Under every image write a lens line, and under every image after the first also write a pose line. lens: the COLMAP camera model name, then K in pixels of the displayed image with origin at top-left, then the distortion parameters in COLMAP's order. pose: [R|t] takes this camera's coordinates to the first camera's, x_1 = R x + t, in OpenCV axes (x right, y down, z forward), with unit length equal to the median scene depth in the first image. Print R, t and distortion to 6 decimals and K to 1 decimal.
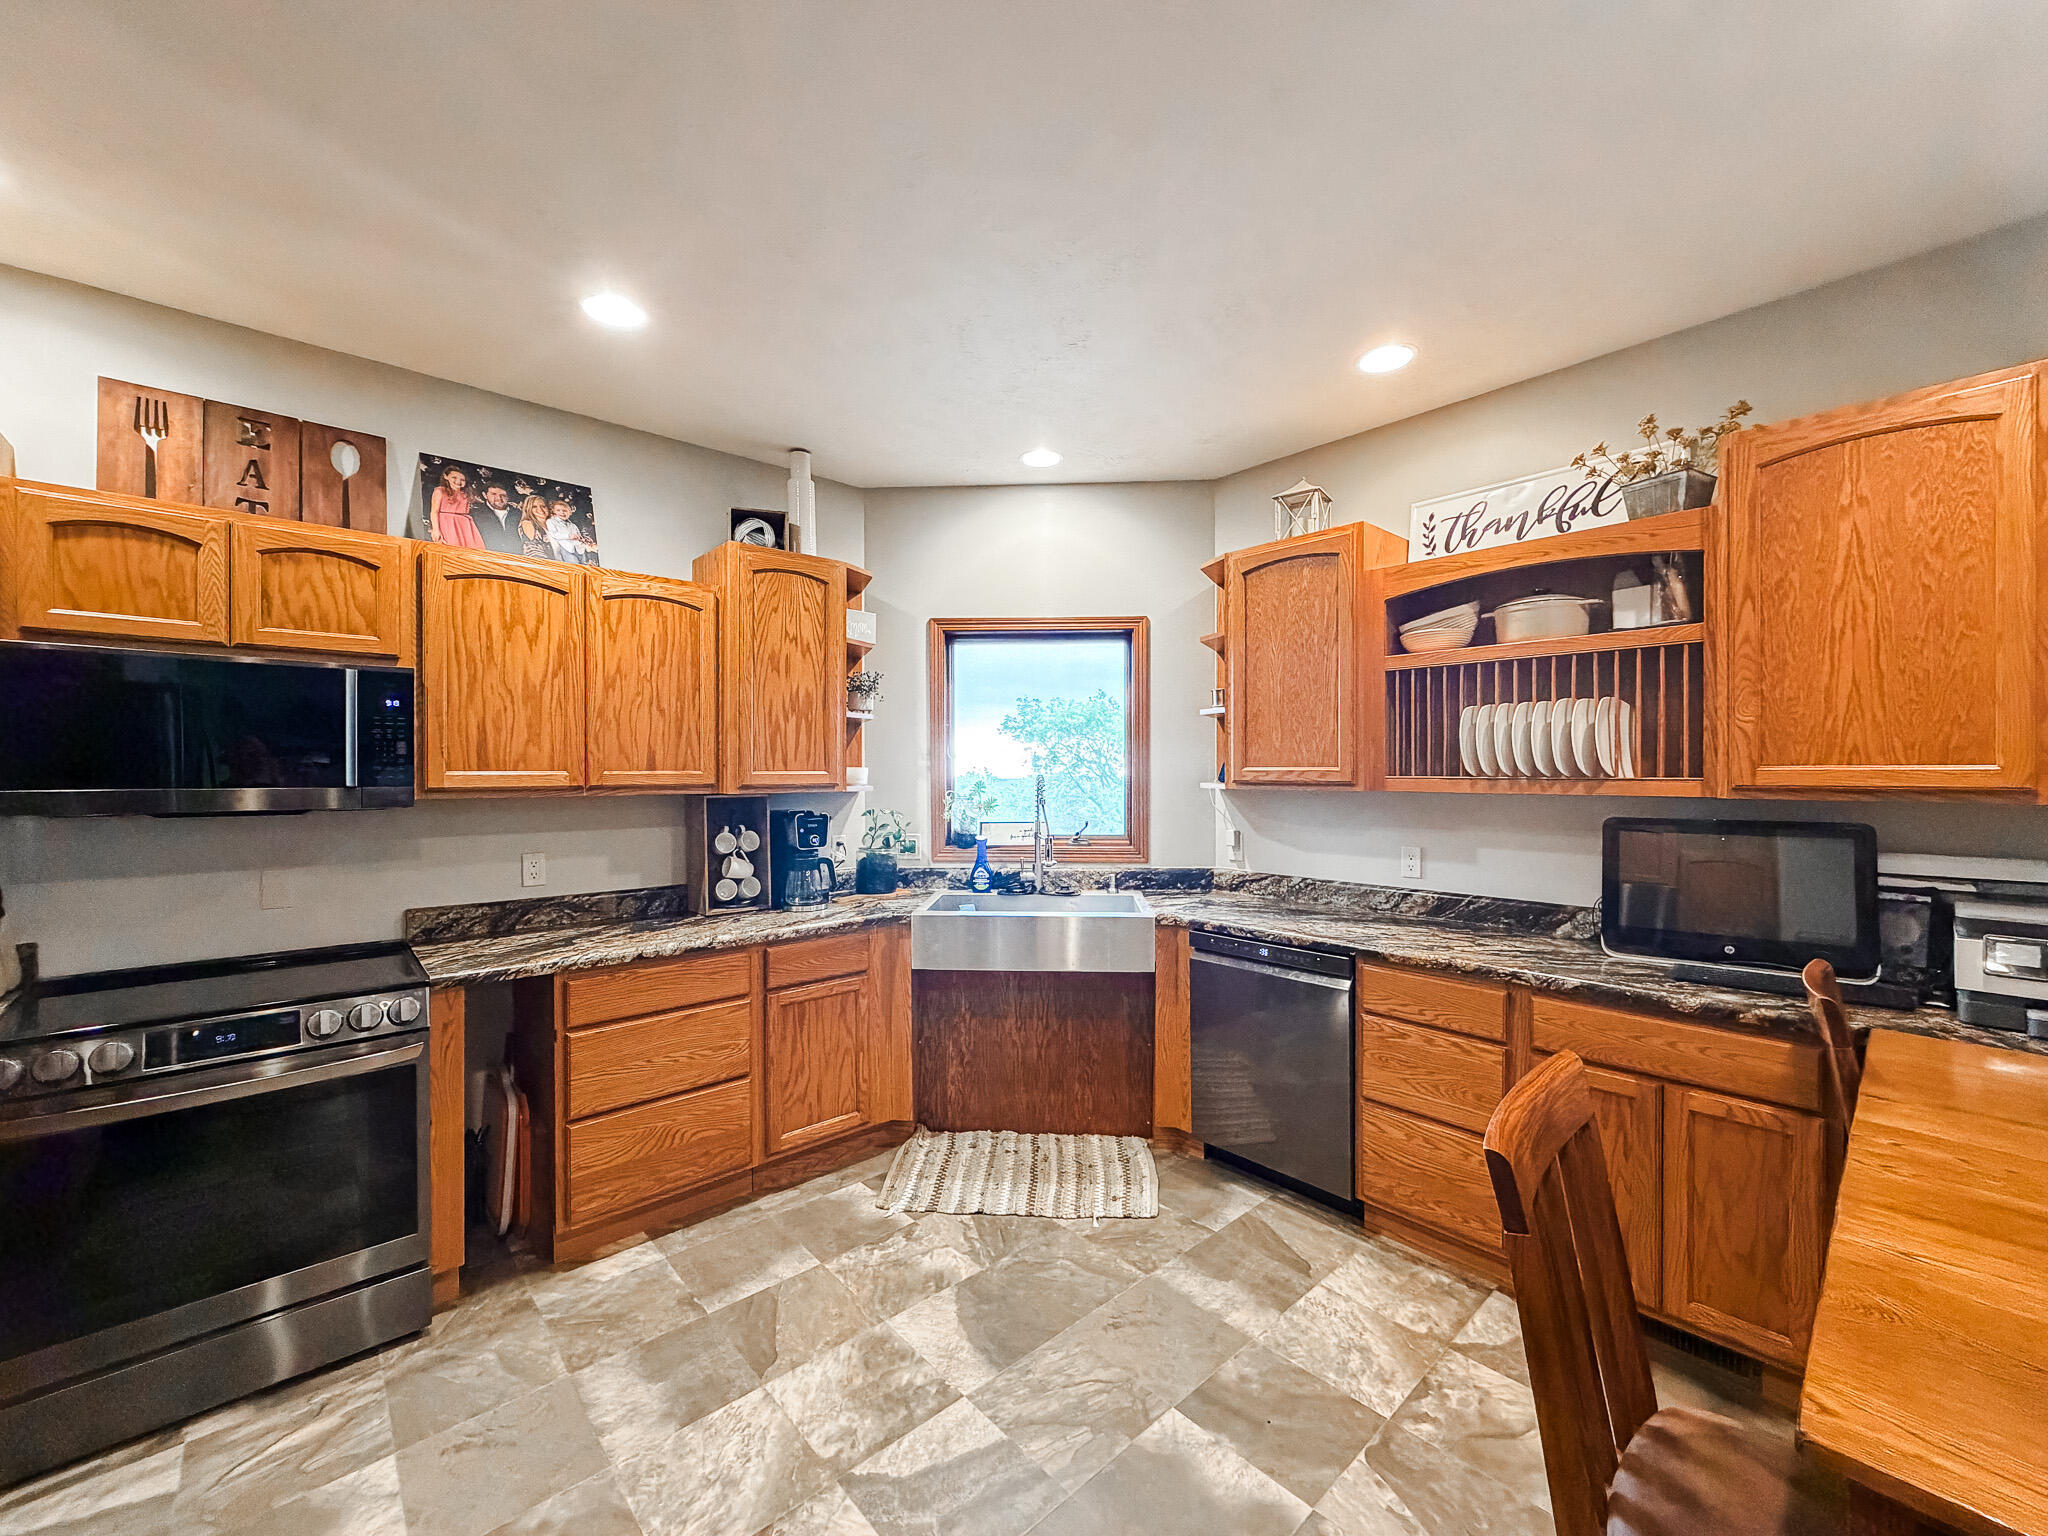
lens RADIAL K [[811.5, 0, 1019.8], [0, 811.5, 773.8], [0, 0, 1]] dist [-0.002010, 0.000365]
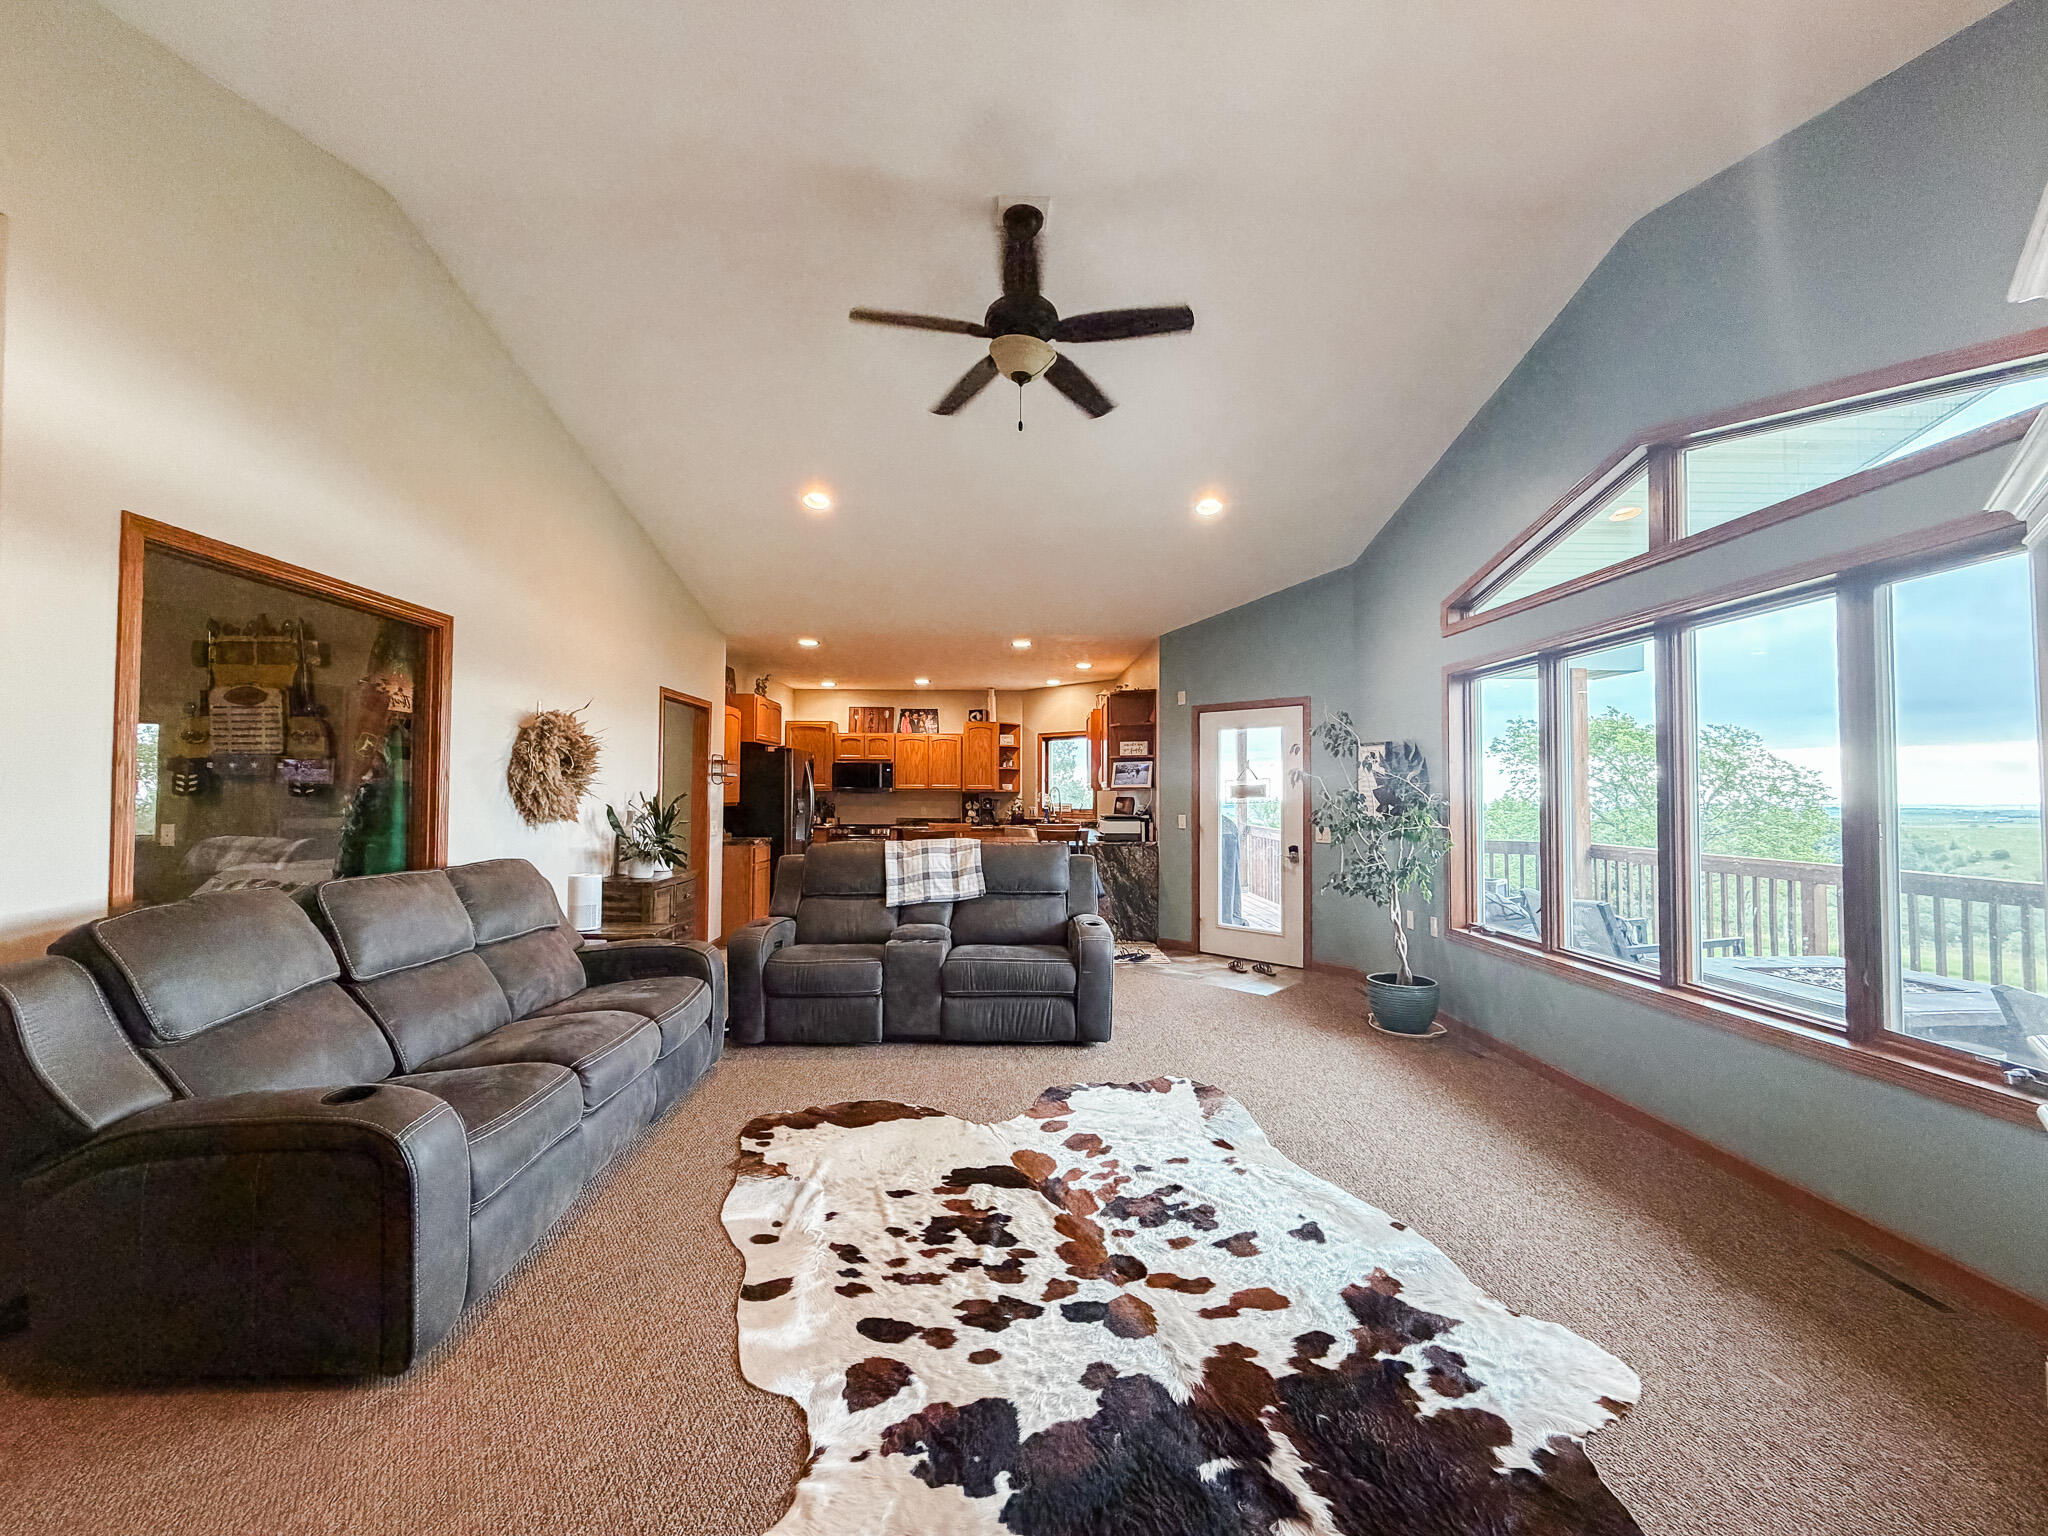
lens RADIAL K [[811.5, 0, 1019.8], [0, 811.5, 773.8], [0, 0, 1]] dist [-0.002010, 0.000365]
pose [[0.760959, -0.010330, -0.648718, 2.430890], [-0.008621, 0.999624, -0.026030, 0.042680], [0.648743, 0.025401, 0.760584, -1.769250]]
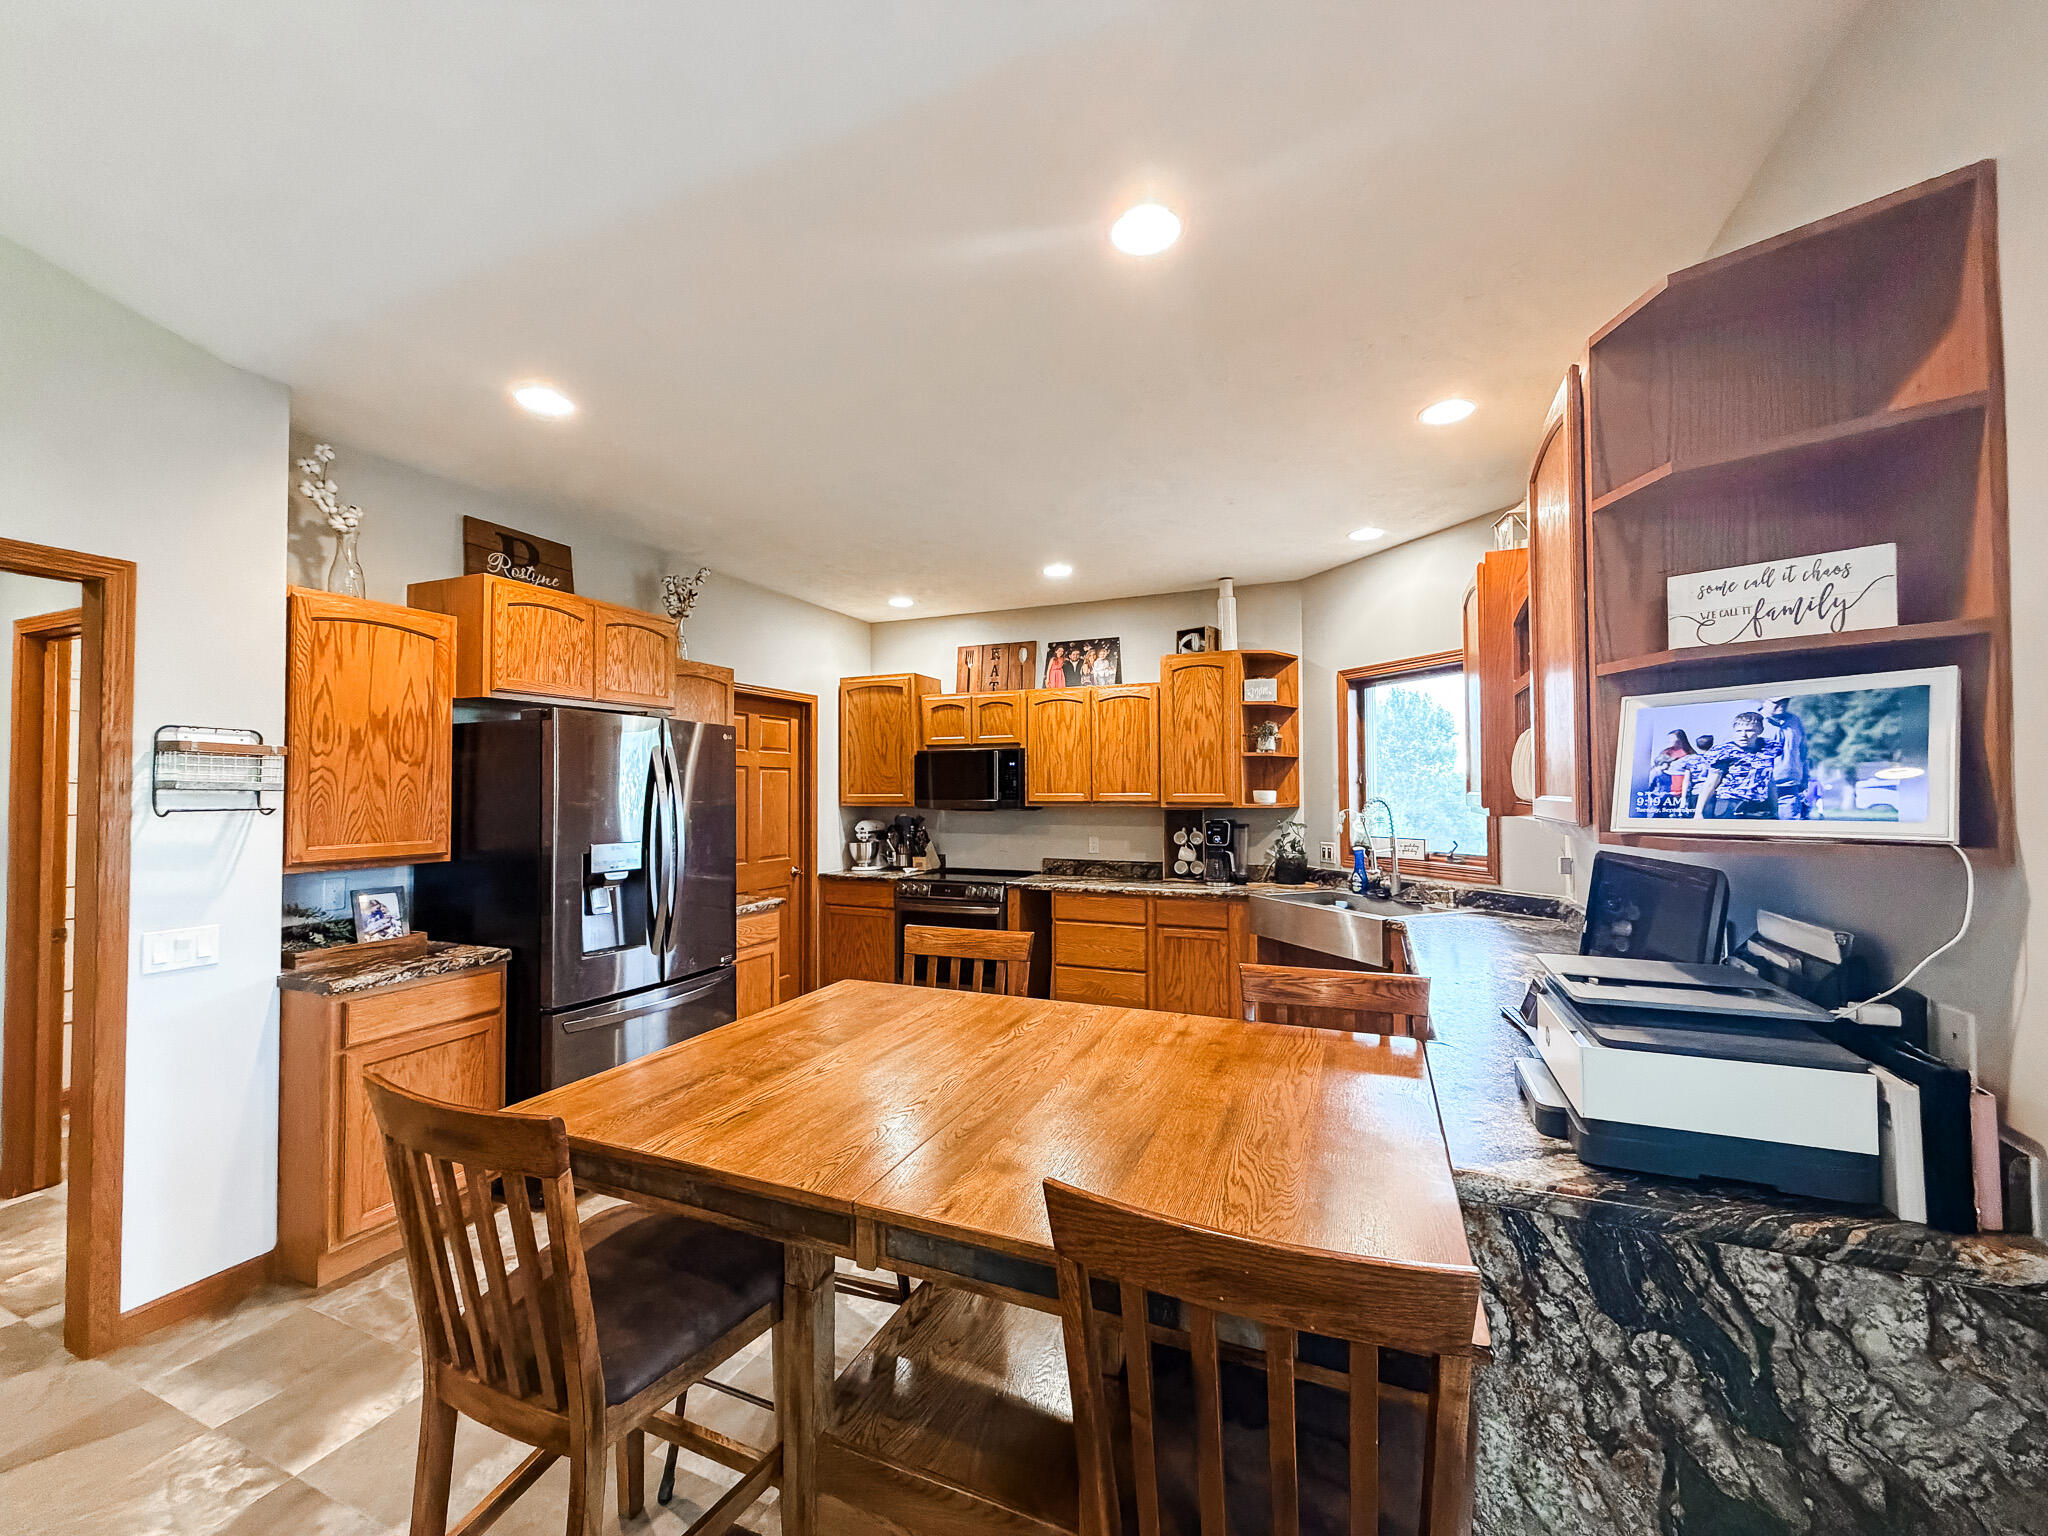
lens RADIAL K [[811.5, 0, 1019.8], [0, 811.5, 773.8], [0, 0, 1]] dist [-0.002010, 0.000365]
pose [[0.423464, -0.017501, -0.905744, 1.141246], [-0.000906, 0.999805, -0.019742, -0.011700], [0.905913, 0.009181, 0.423365, 0.036675]]
